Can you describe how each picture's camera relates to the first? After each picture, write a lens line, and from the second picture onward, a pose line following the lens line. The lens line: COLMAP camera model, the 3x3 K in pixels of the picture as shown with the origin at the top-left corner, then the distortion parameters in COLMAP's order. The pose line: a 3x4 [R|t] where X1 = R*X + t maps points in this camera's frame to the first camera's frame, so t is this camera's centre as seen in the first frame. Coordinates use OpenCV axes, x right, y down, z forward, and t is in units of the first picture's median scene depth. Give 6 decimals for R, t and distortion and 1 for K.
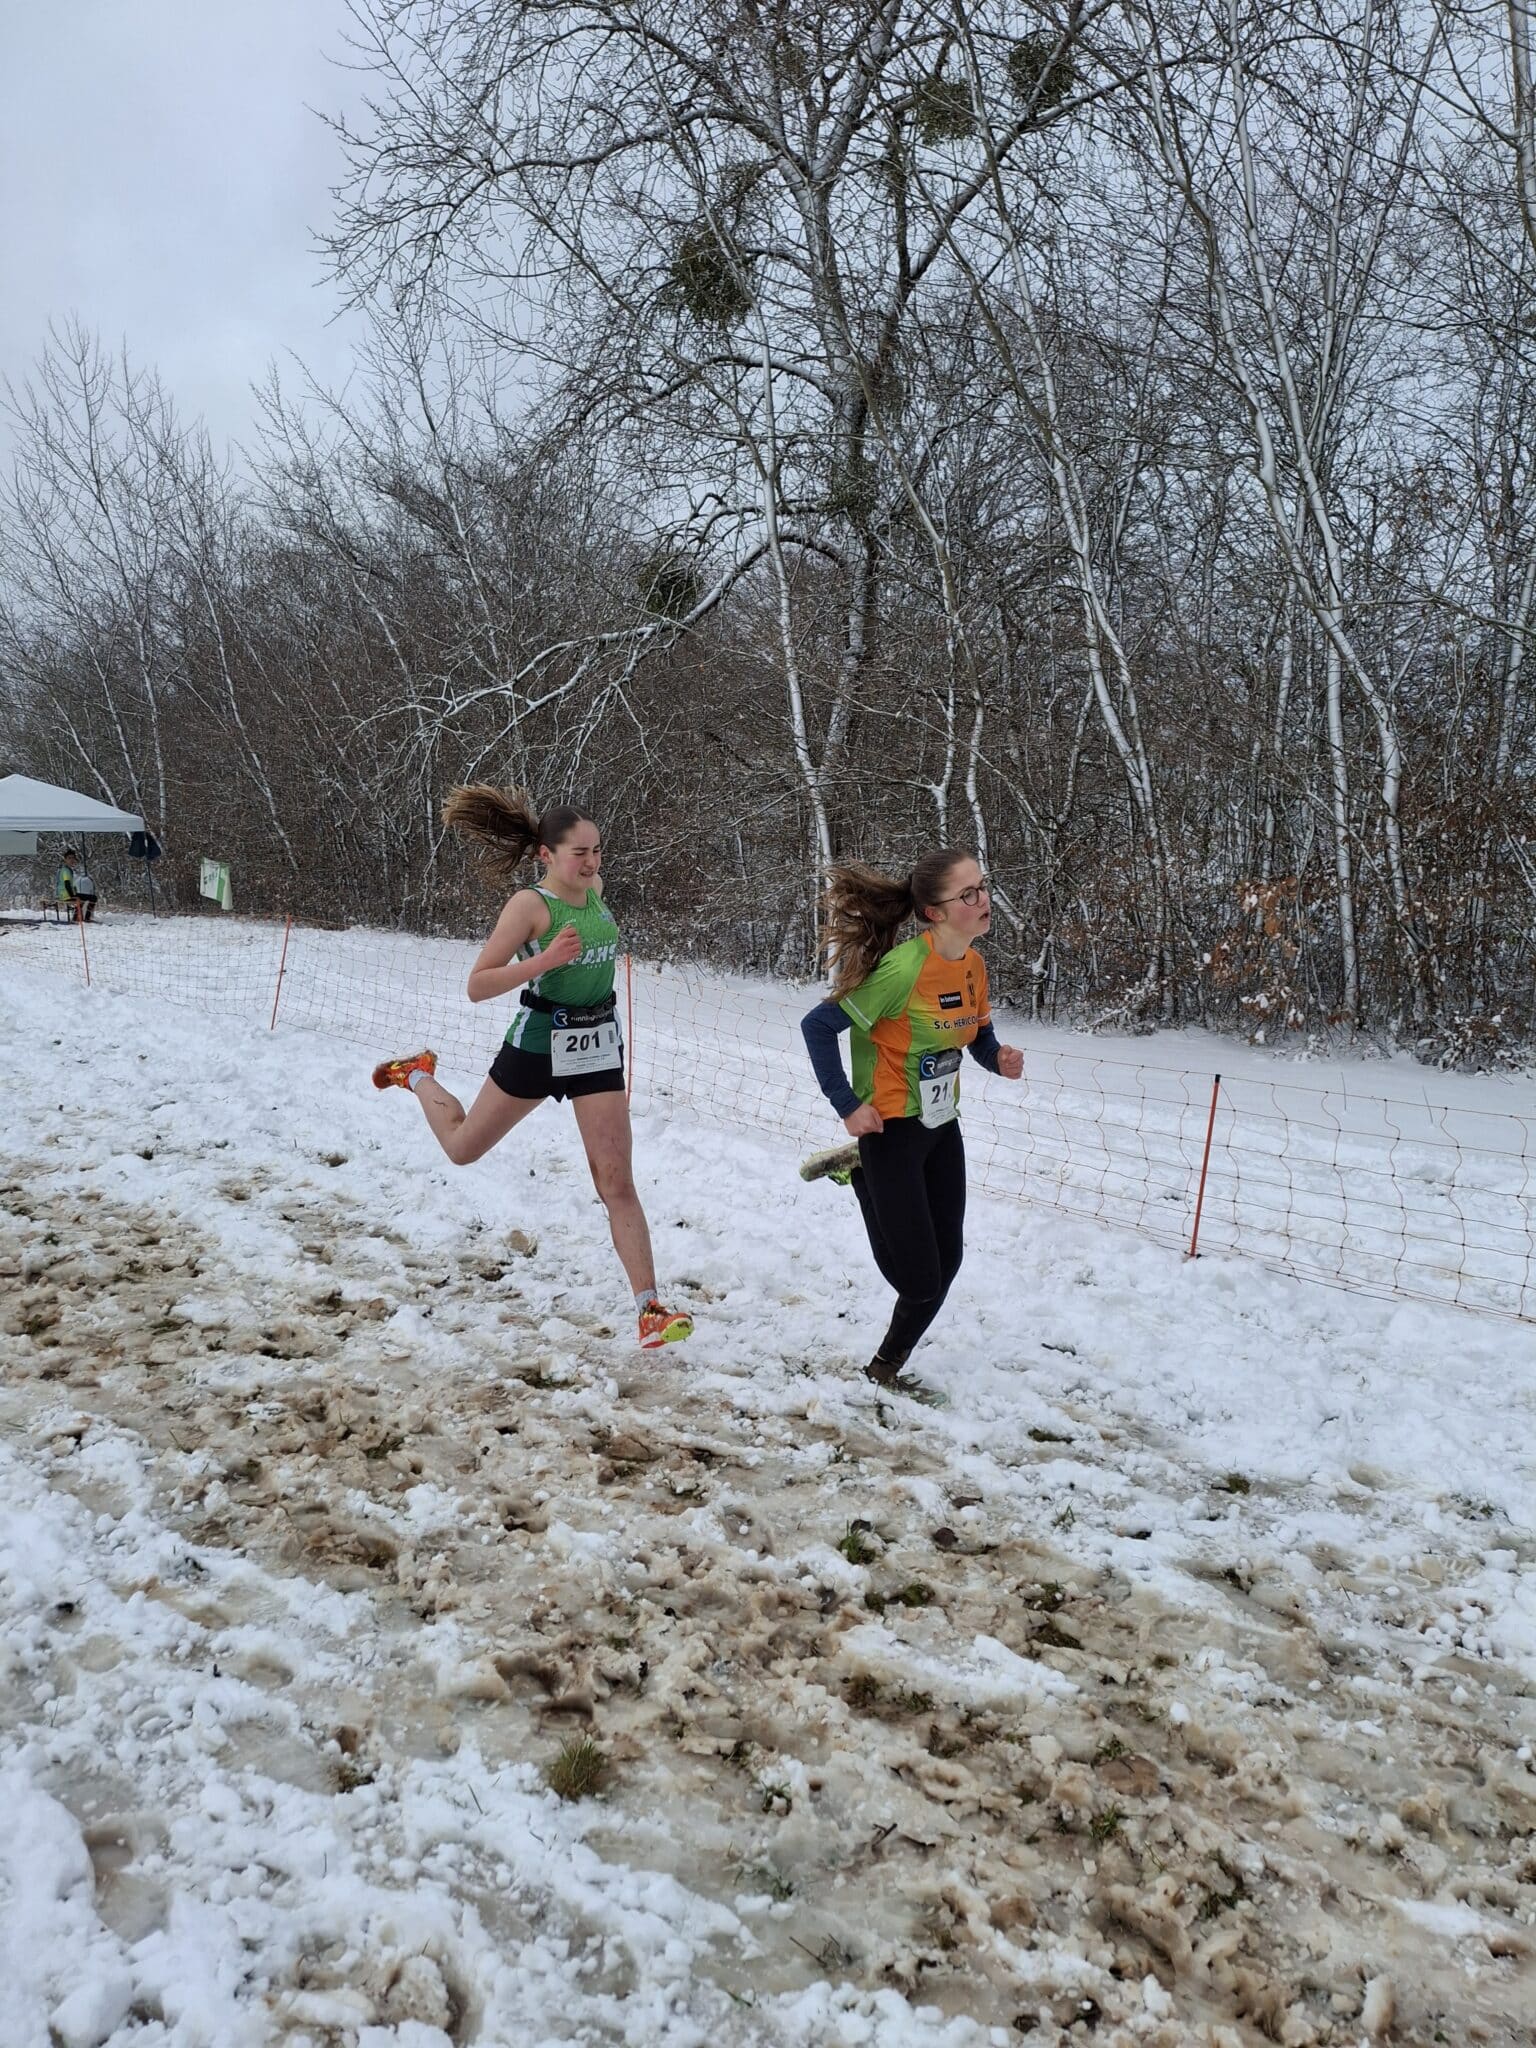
lens RADIAL K [[1527.4, 0, 829.4], [0, 1527.4, 1014.7], [0, 0, 1]] dist [0.044693, -0.056706]
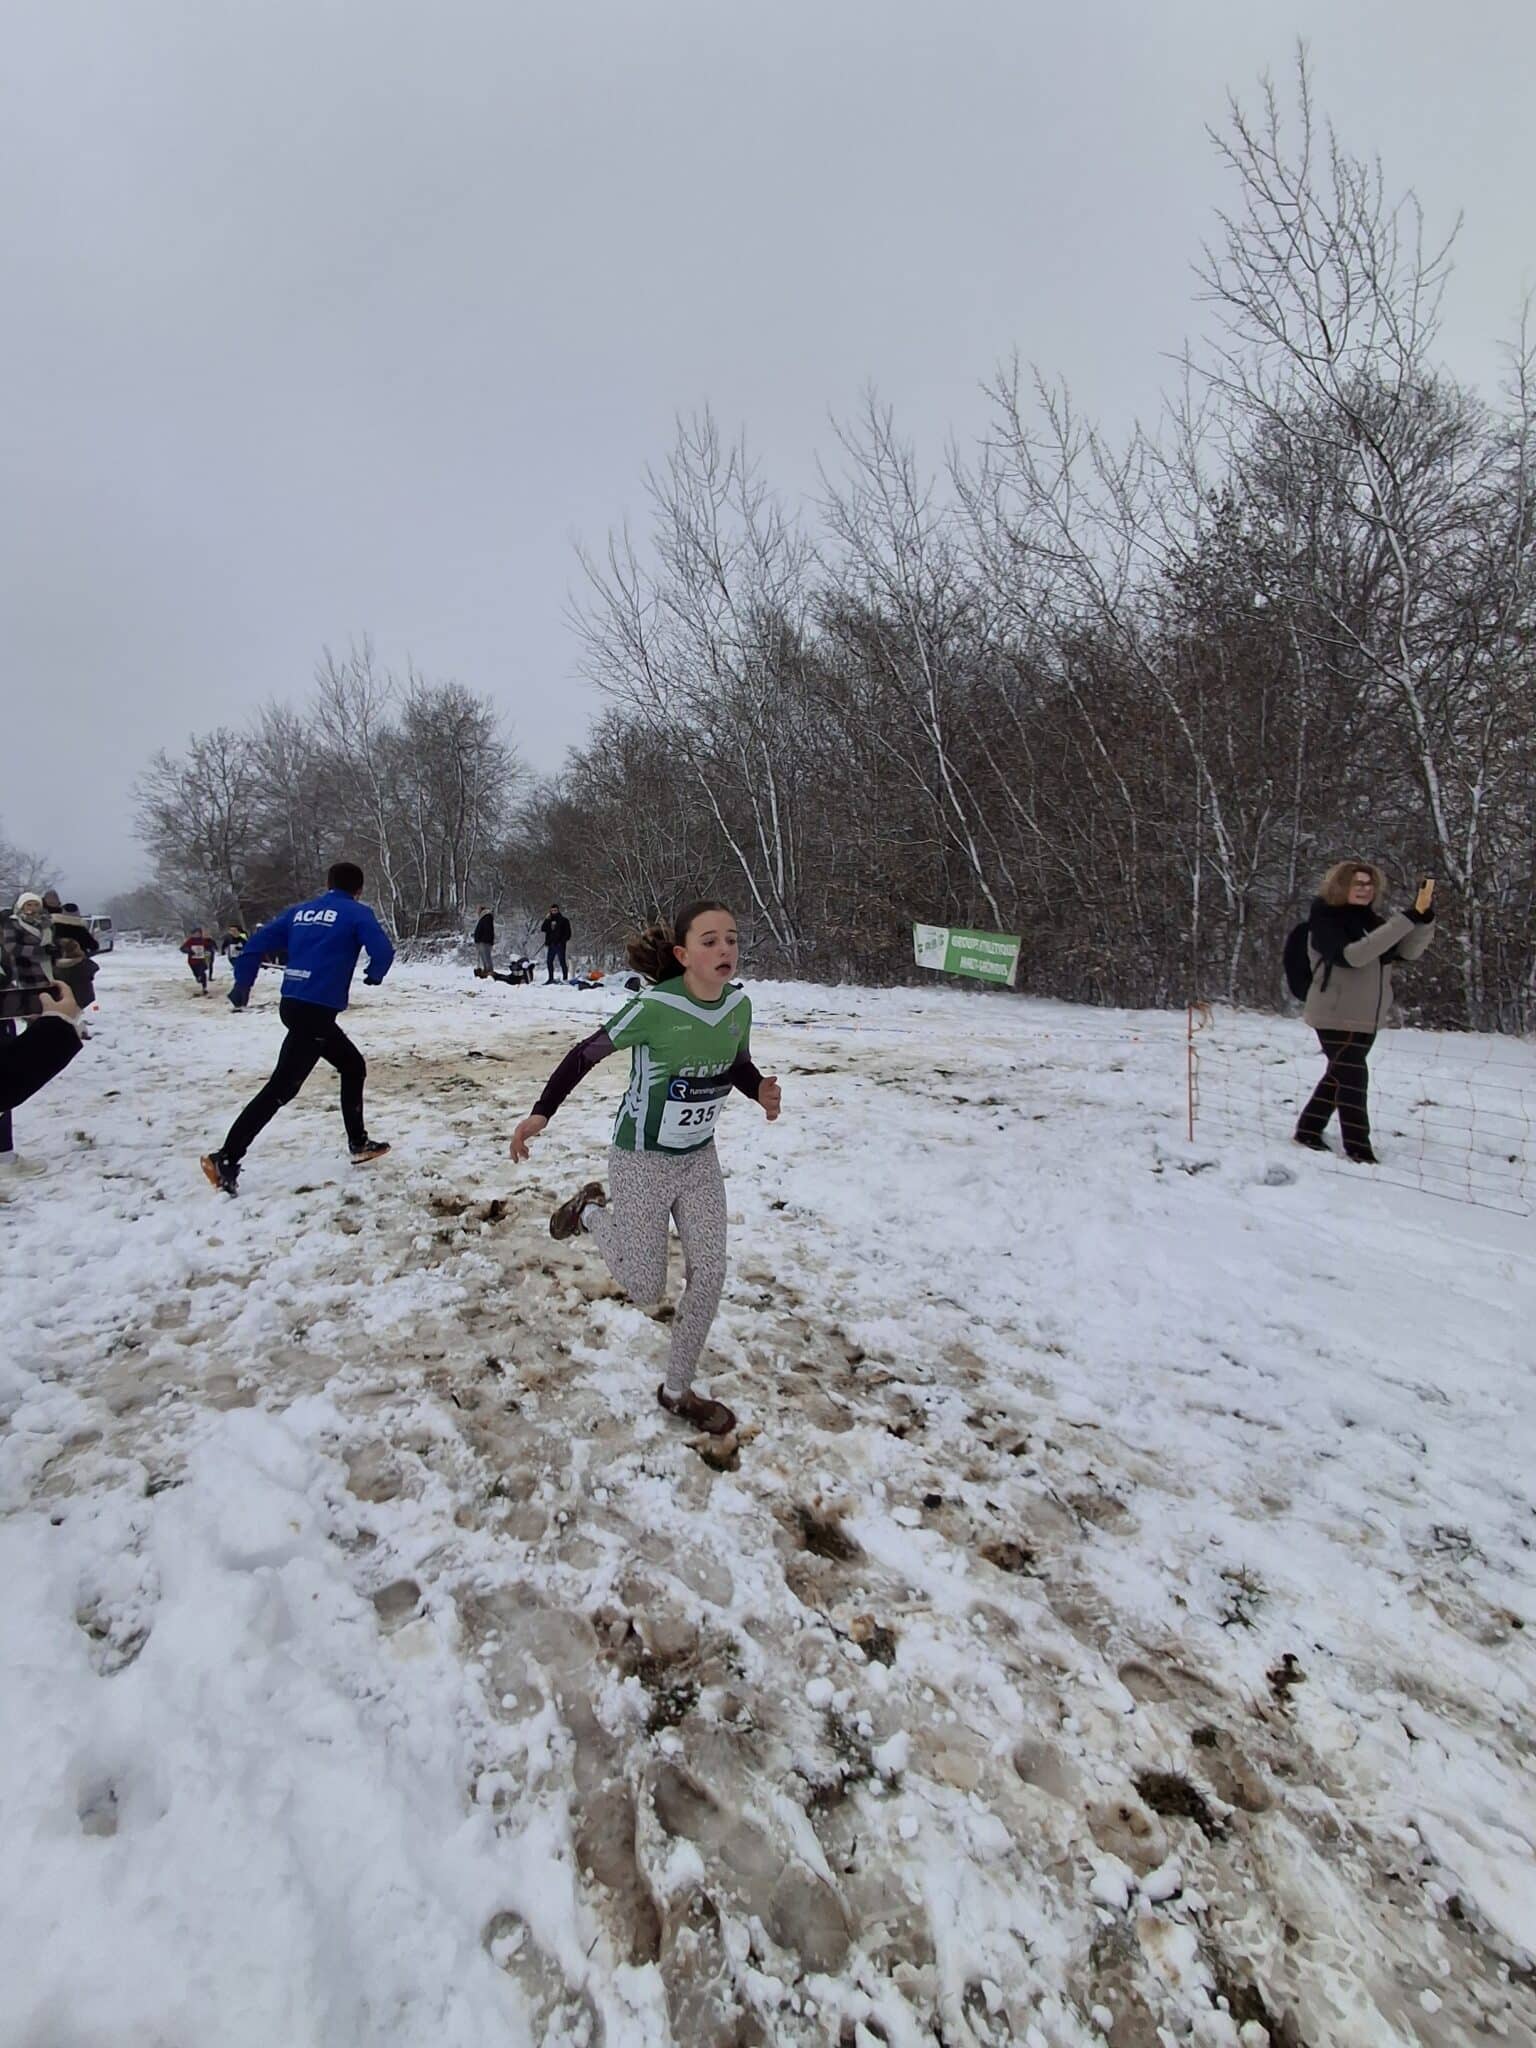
lens RADIAL K [[956.3, 0, 765.9], [0, 956.3, 1051.4], [0, 0, 1]] dist [0.006685, 0.005903]
pose [[0.983517, 0.001685, -0.180807, -0.711272], [0.005556, 0.999203, 0.039536, -0.089222], [0.180729, -0.039889, 0.982724, 0.758803]]
